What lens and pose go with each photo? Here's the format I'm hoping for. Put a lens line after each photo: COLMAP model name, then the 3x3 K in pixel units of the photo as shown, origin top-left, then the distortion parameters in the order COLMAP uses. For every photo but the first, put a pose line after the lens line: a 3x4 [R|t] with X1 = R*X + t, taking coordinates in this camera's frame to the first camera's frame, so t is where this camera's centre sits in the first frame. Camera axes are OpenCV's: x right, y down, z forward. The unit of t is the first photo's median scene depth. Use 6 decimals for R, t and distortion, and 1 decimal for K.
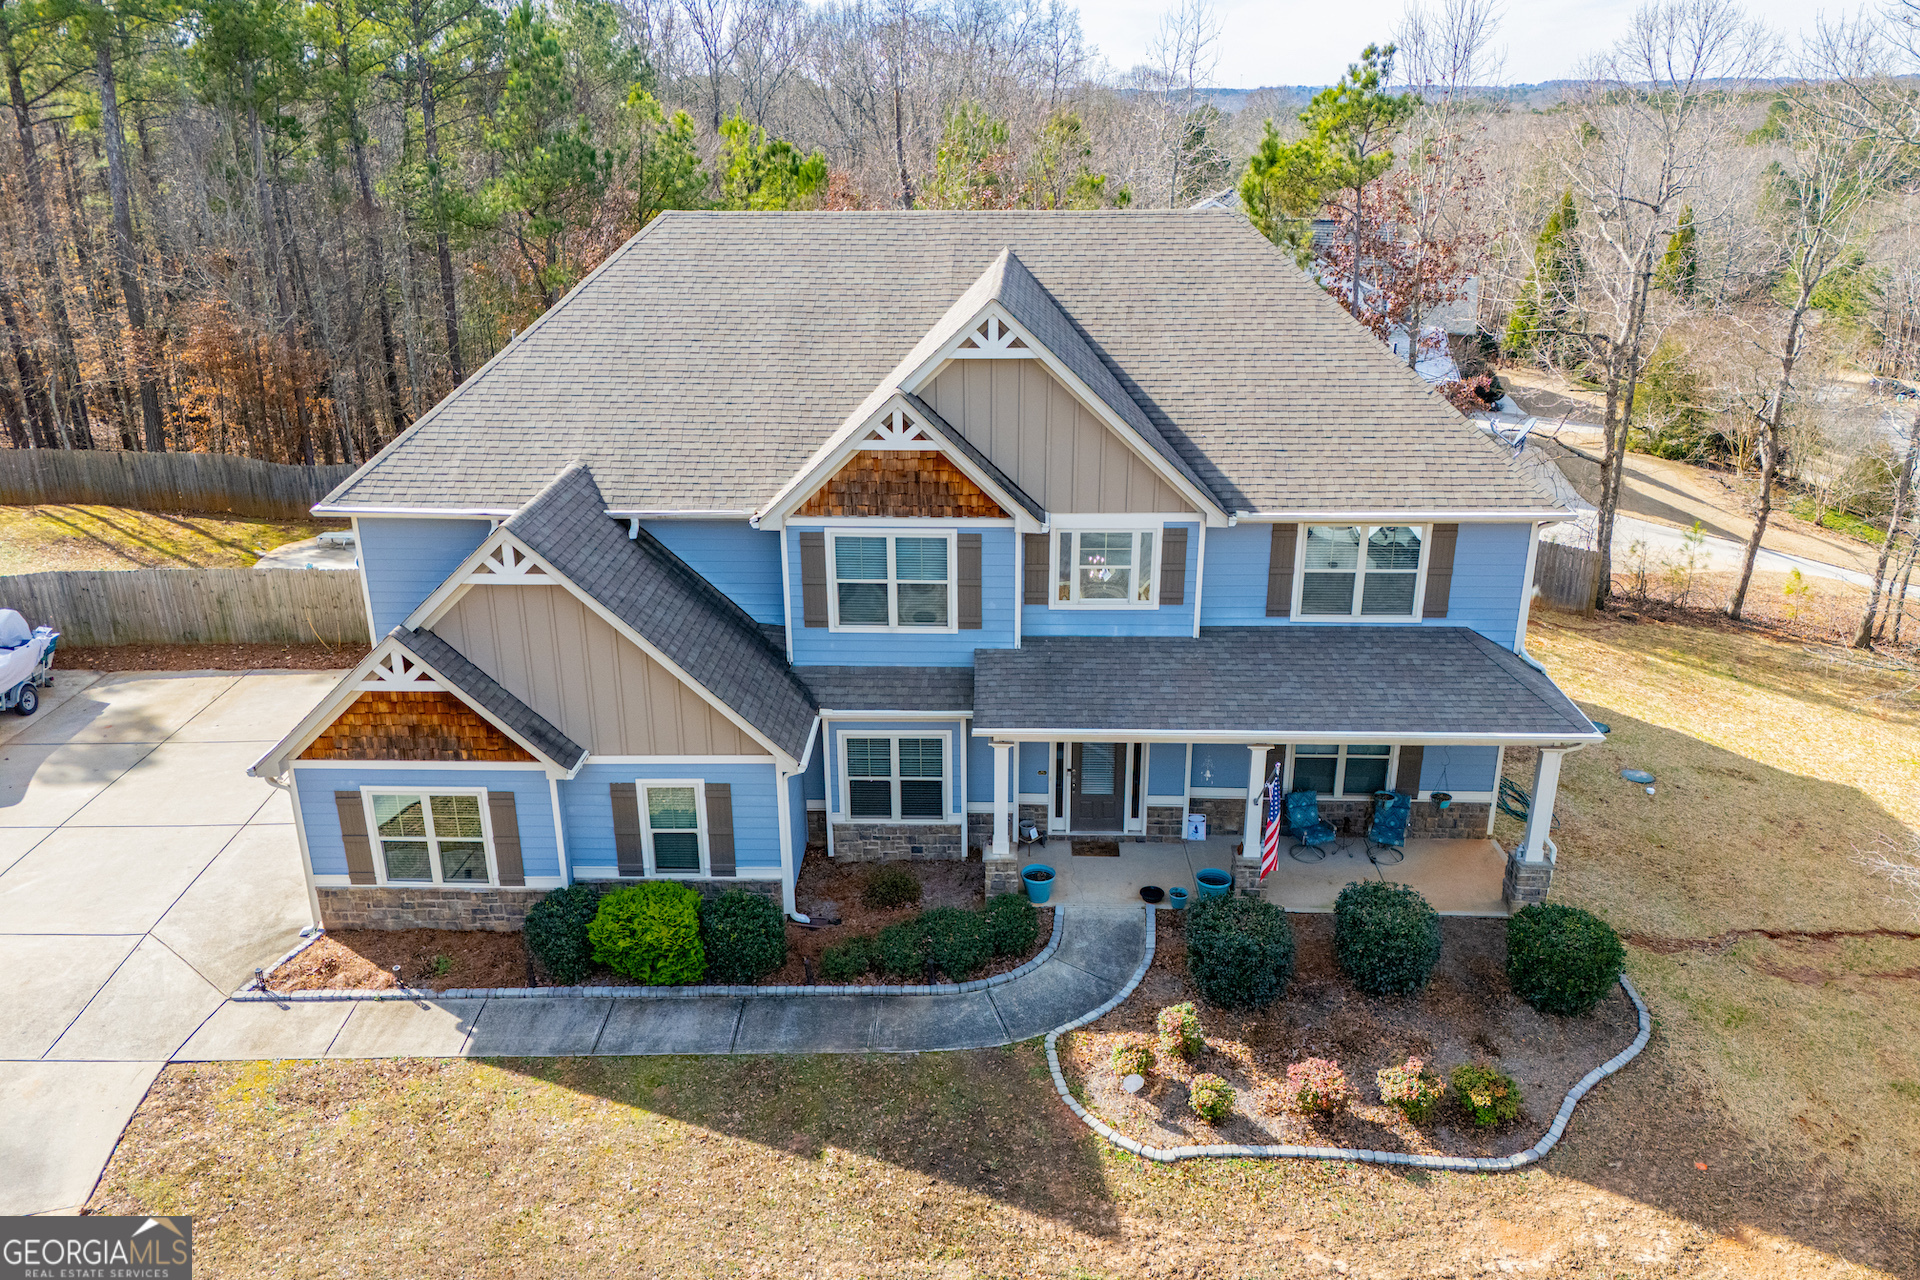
lens RADIAL K [[1400.1, 0, 960.0], [0, 1400.1, 640.0], [0, 0, 1]] dist [0.090123, -0.104535]
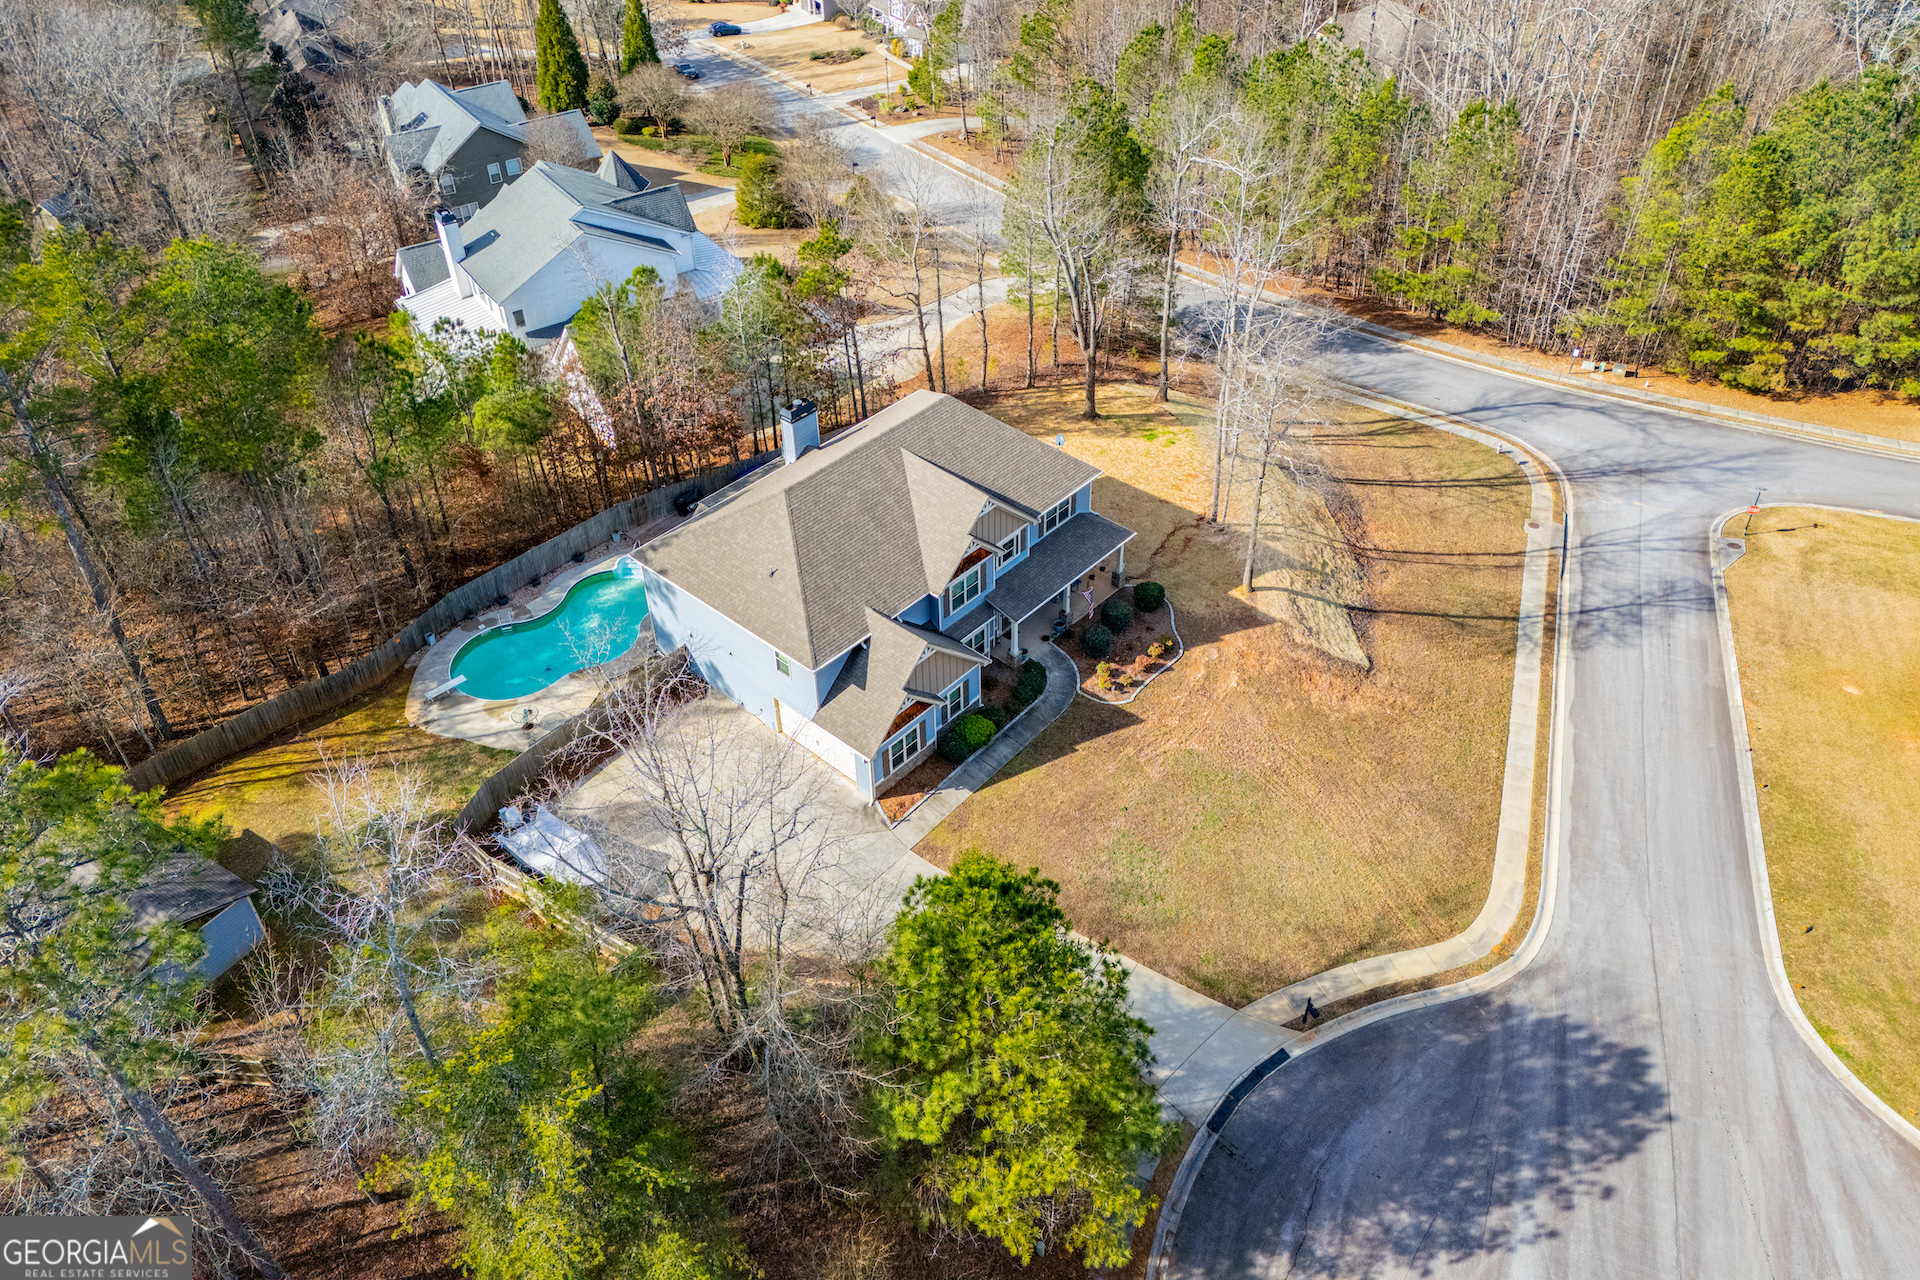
lens RADIAL K [[1383.7, 0, 961.4], [0, 1383.7, 538.3], [0, 0, 1]] dist [0.092809, -0.103828]
pose [[0.646309, -0.460574, 0.608406, -1.889770], [0.283444, 0.885162, 0.368981, -1.293748], [-0.708481, -0.066027, 0.702635, -1.064622]]
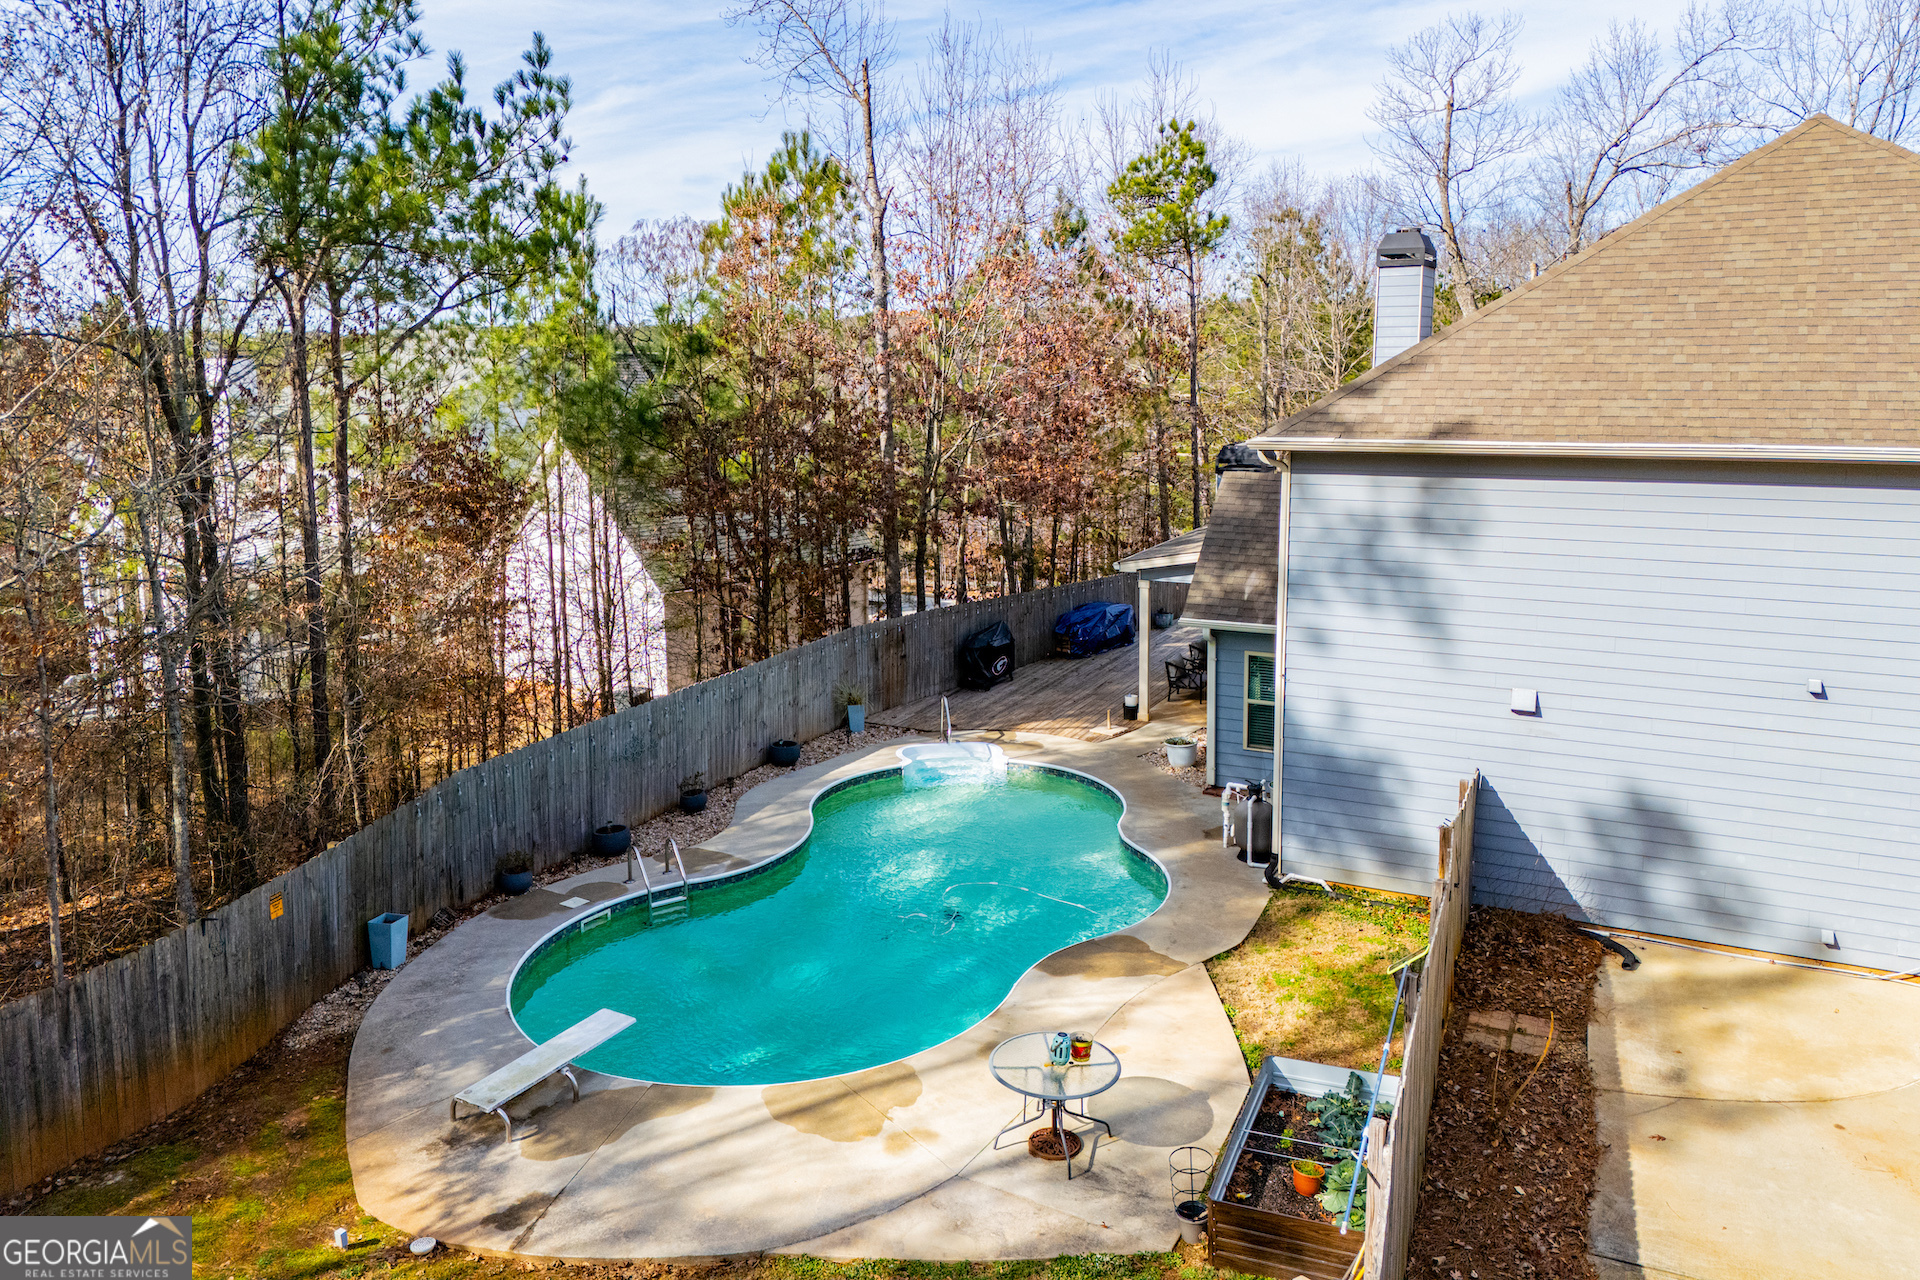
lens RADIAL K [[1400.1, 0, 960.0], [0, 1400.1, 640.0], [0, 0, 1]] dist [0.090123, -0.104535]
pose [[0.415390, -0.189504, 0.889685, -1.331470], [0.347968, 0.936773, 0.037068, -0.284625], [-0.840458, 0.294184, 0.455068, 1.479643]]
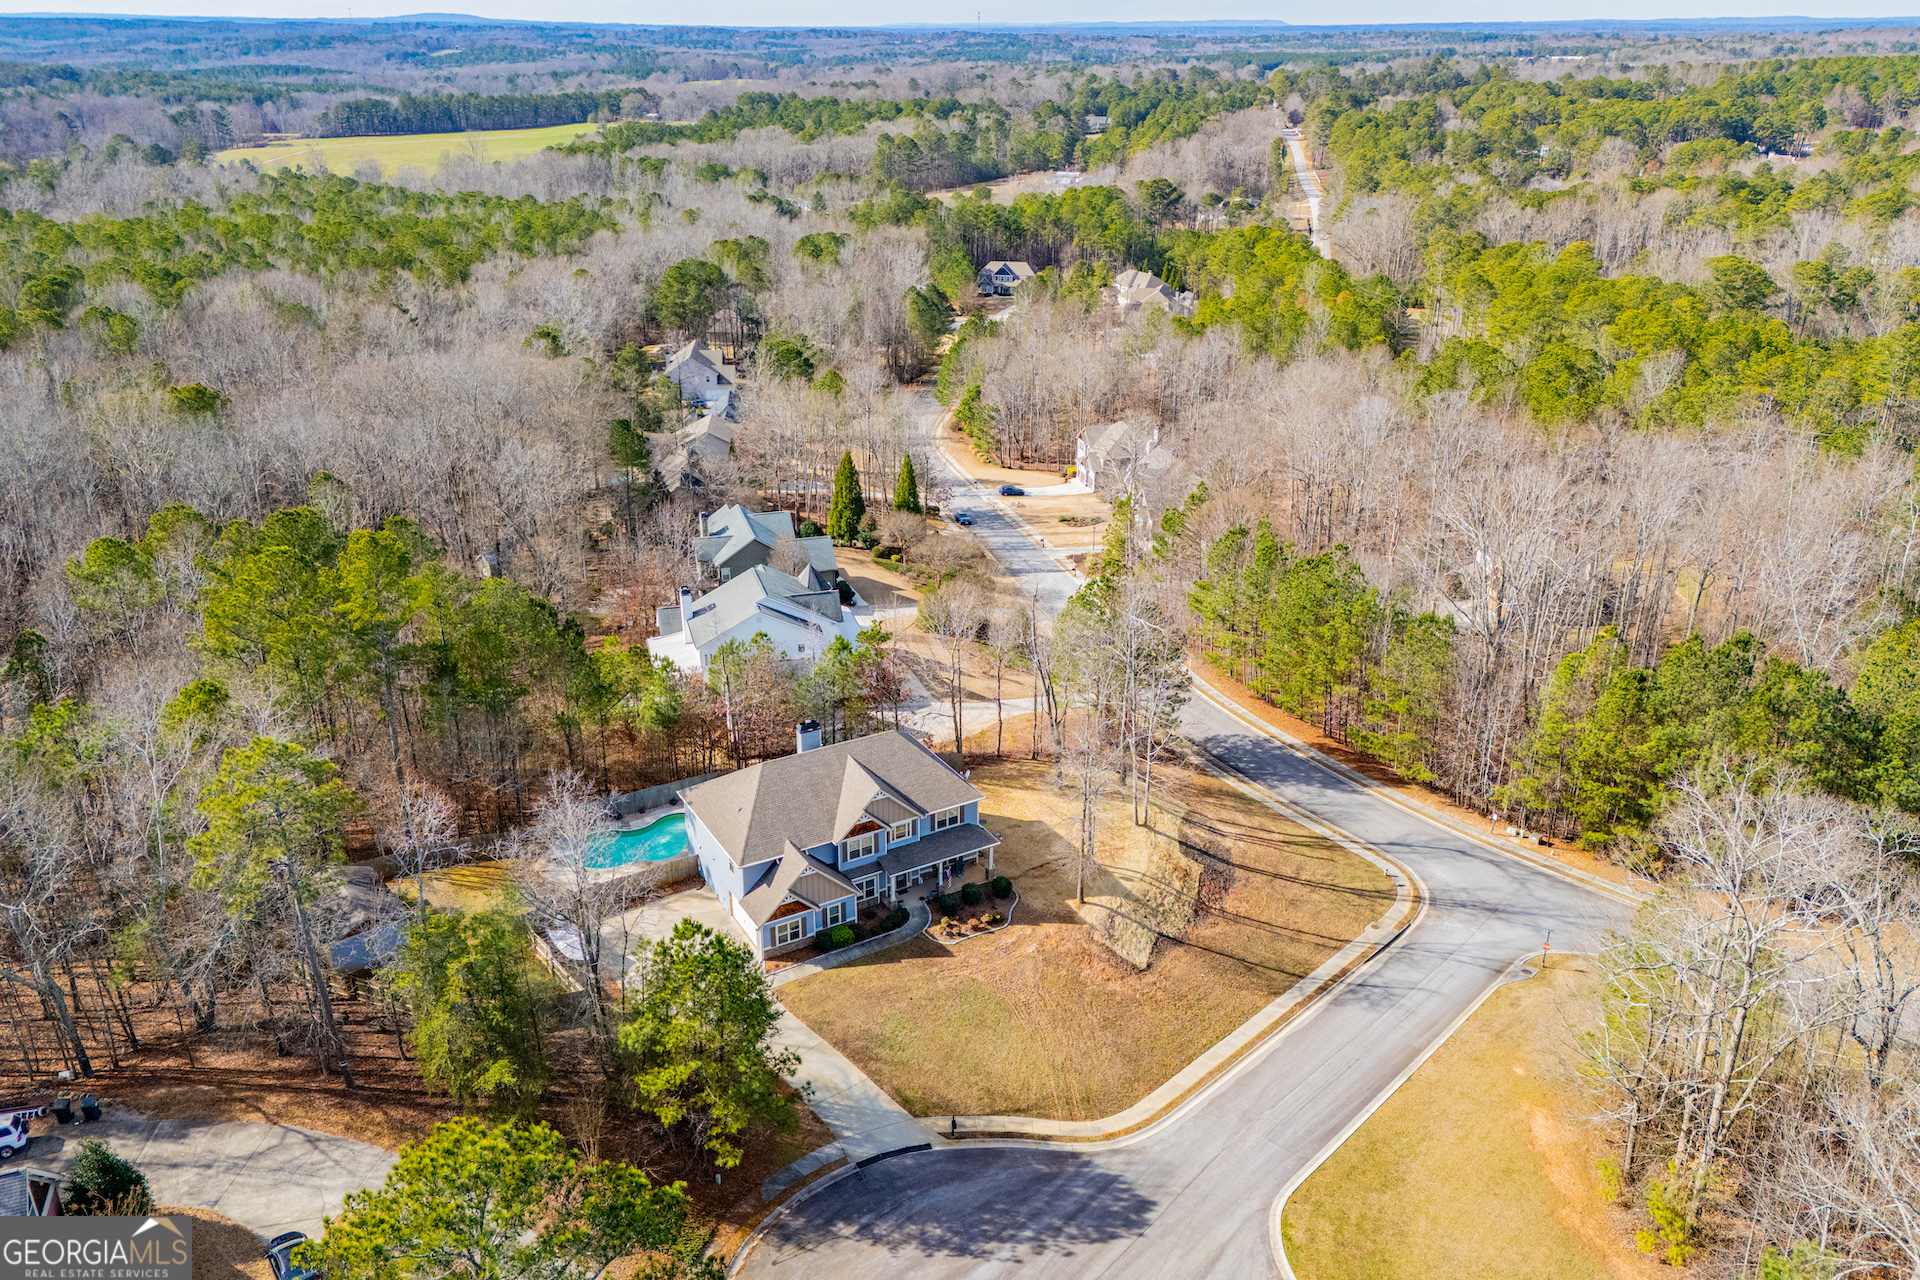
lens RADIAL K [[1400.1, 0, 960.0], [0, 1400.1, 640.0], [0, 0, 1]] dist [0.090123, -0.104535]
pose [[0.851337, -0.196144, 0.486573, -2.014401], [0.178330, 0.980446, 0.083212, -1.111437], [-0.493380, 0.015929, 0.869668, -3.380207]]
